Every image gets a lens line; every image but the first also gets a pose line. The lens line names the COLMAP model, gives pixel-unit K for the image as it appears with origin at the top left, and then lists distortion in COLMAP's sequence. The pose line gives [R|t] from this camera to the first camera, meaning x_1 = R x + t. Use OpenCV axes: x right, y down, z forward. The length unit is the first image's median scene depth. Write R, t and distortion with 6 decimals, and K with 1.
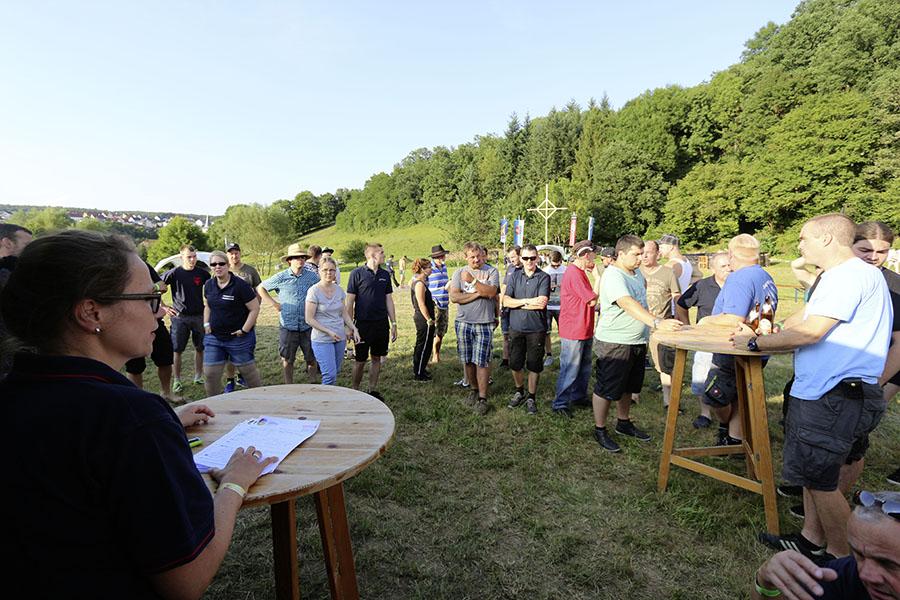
lens RADIAL K [[499.2, 0, 450.0], [0, 499.2, 300.0], [0, 0, 1]] dist [-0.001886, 0.002205]
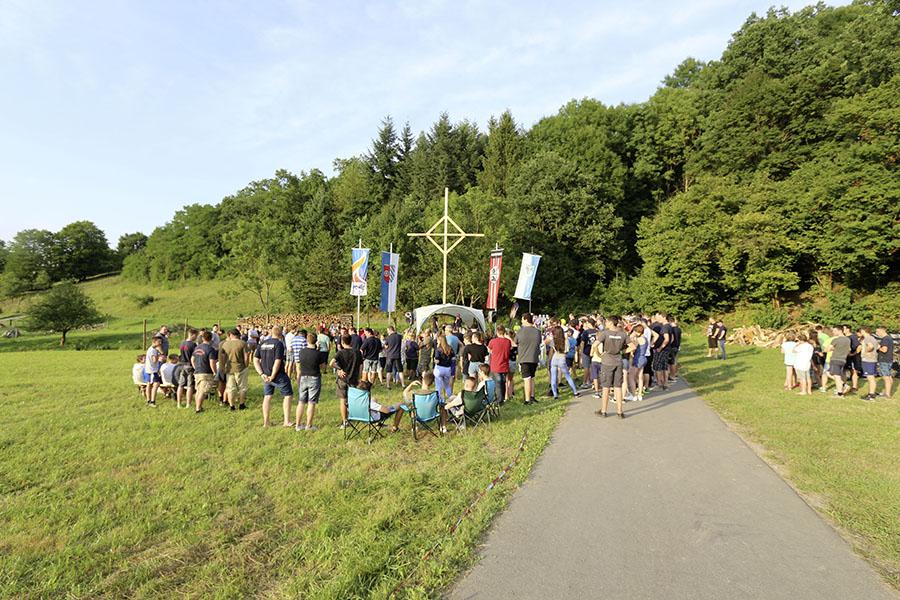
lens RADIAL K [[499.2, 0, 450.0], [0, 499.2, 300.0], [0, 0, 1]] dist [-0.001886, 0.002205]
pose [[0.967722, 0.038716, 0.249028, 0.062788], [-0.004929, 0.990848, -0.134889, -0.040339], [-0.251971, 0.129307, 0.959057, 0.443188]]
